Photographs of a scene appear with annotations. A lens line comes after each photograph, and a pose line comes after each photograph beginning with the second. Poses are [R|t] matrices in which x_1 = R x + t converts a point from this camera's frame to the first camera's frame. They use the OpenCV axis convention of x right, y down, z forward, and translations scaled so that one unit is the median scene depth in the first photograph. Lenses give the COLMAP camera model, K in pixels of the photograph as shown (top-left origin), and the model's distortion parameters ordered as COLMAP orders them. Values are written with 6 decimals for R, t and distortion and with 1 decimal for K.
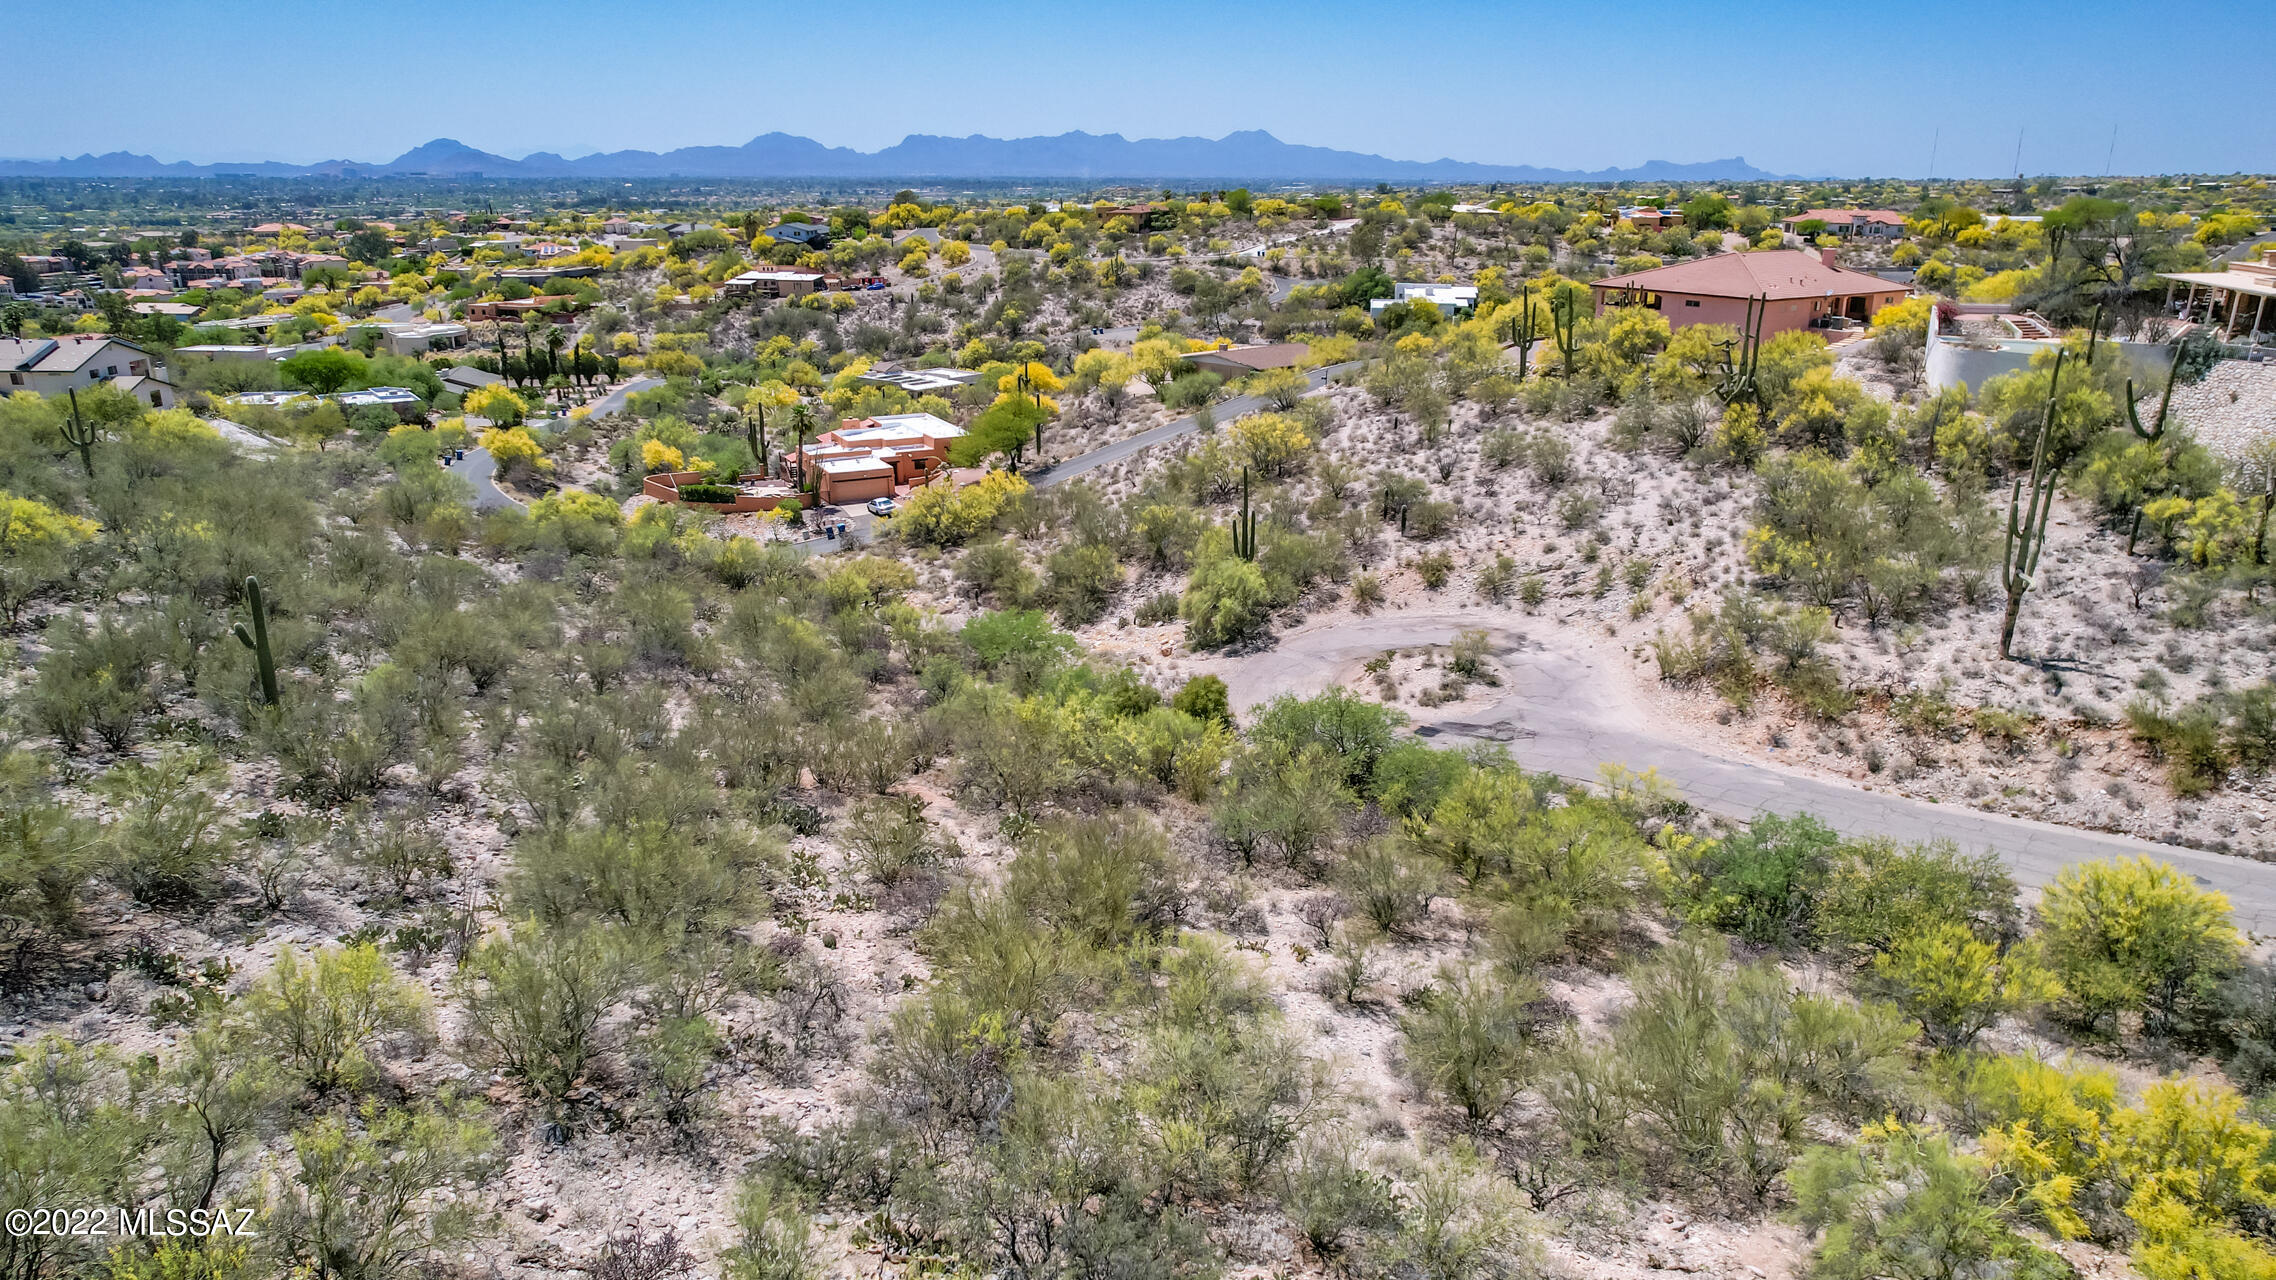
lens RADIAL K [[1479.7, 0, 1141.8], [0, 1479.7, 652.3], [0, 0, 1]] dist [-0.078358, 0.072588]
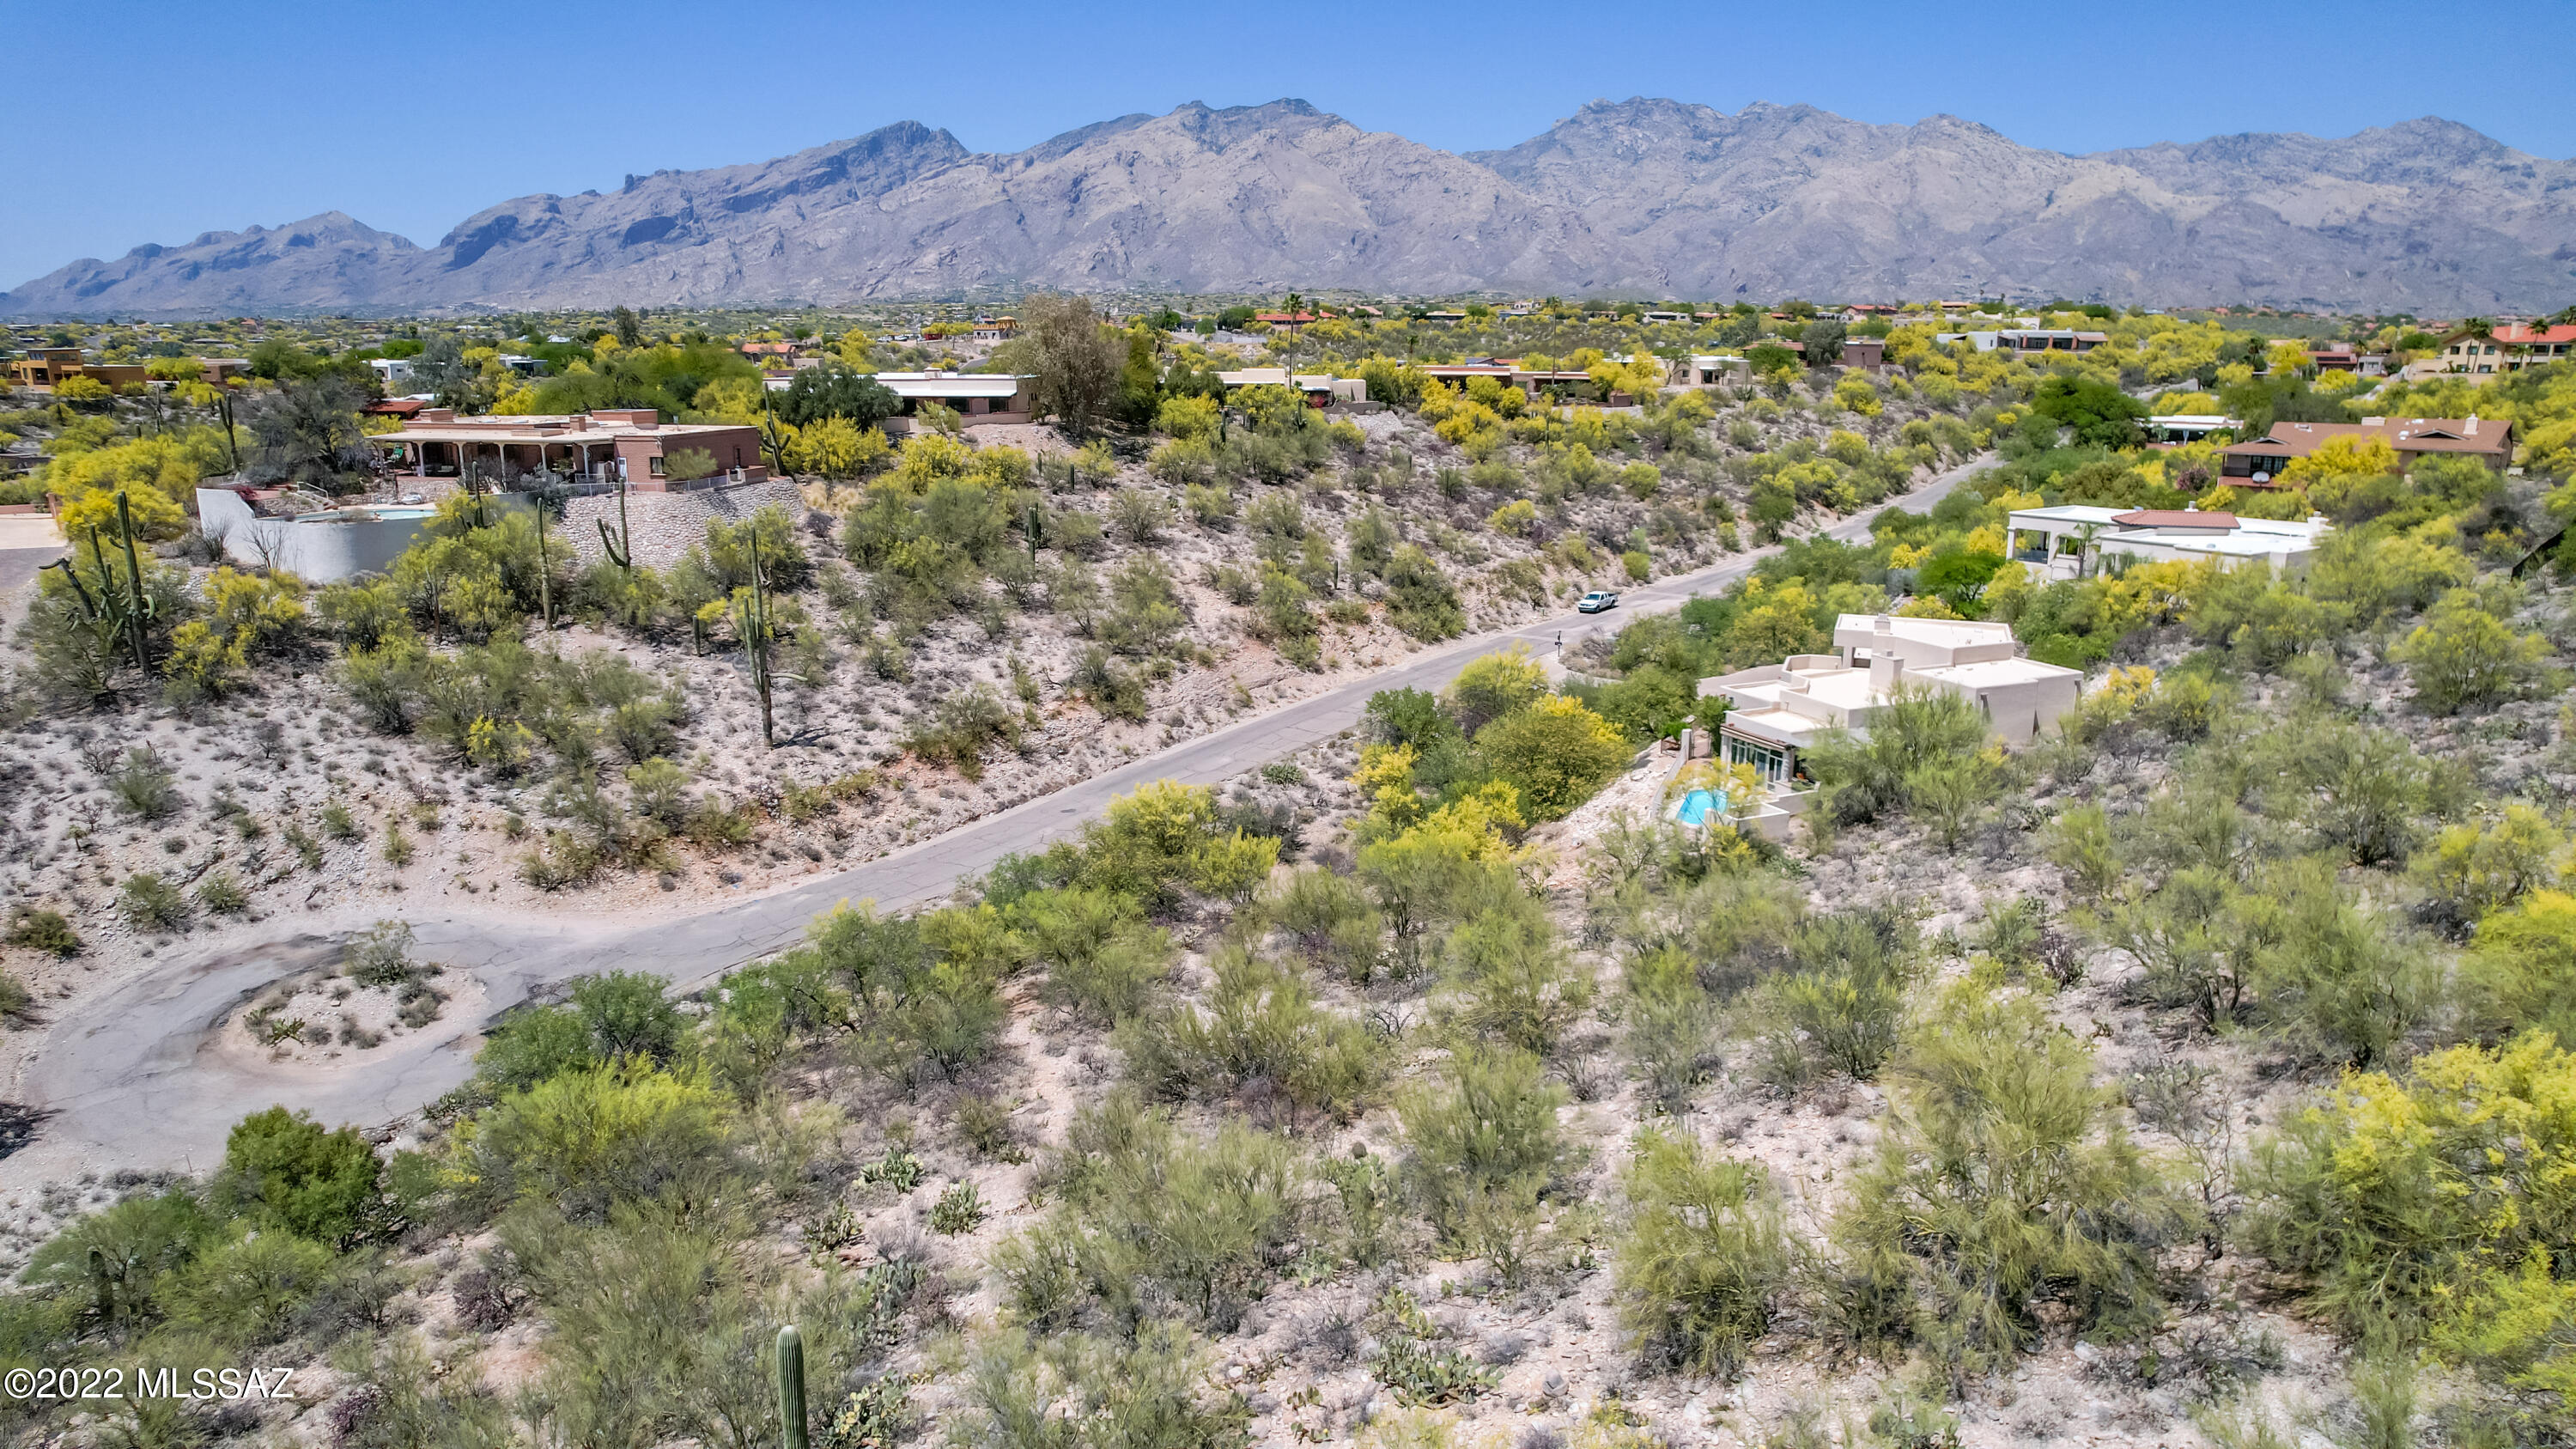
lens RADIAL K [[1675.0, 0, 1286.3], [0, 1675.0, 723.4], [0, 0, 1]] dist [-0.078358, 0.072588]
pose [[-0.017562, -0.227200, 0.973690, -0.600657], [0.313848, 0.923367, 0.221118, -0.153288], [-0.949311, 0.309474, 0.055090, 0.454120]]
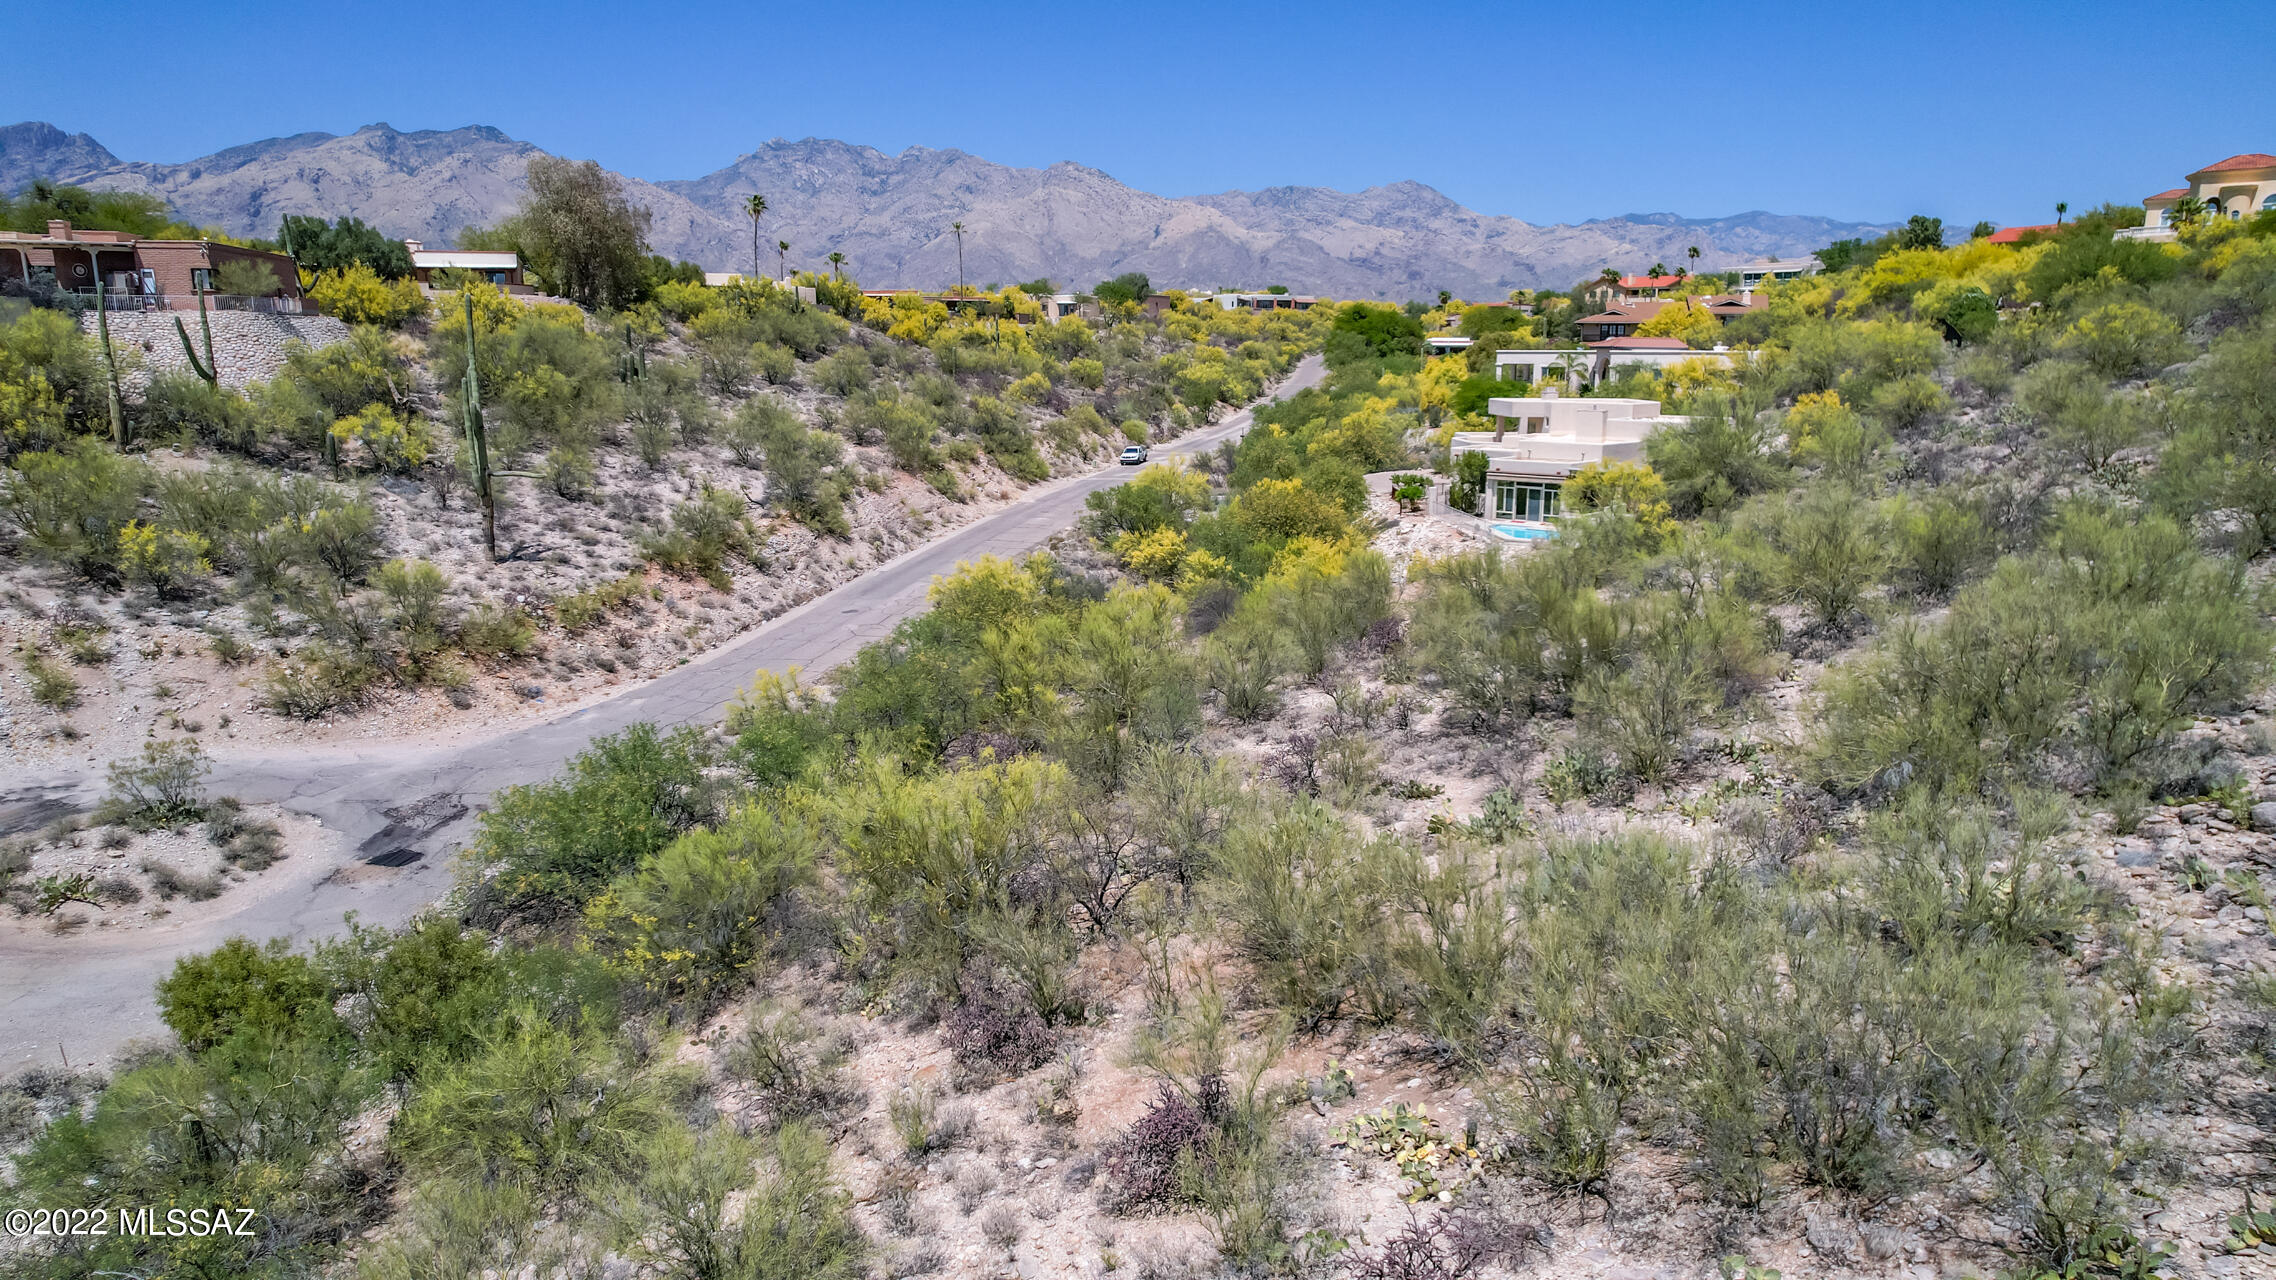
lens RADIAL K [[1479.7, 0, 1146.6], [0, 1479.7, 641.9], [0, 0, 1]] dist [-0.078358, 0.072588]
pose [[-0.425299, -0.175125, 0.887948, -0.406541], [0.284606, 0.905451, 0.314894, -0.113948], [-0.859139, 0.386639, -0.335246, 0.832929]]
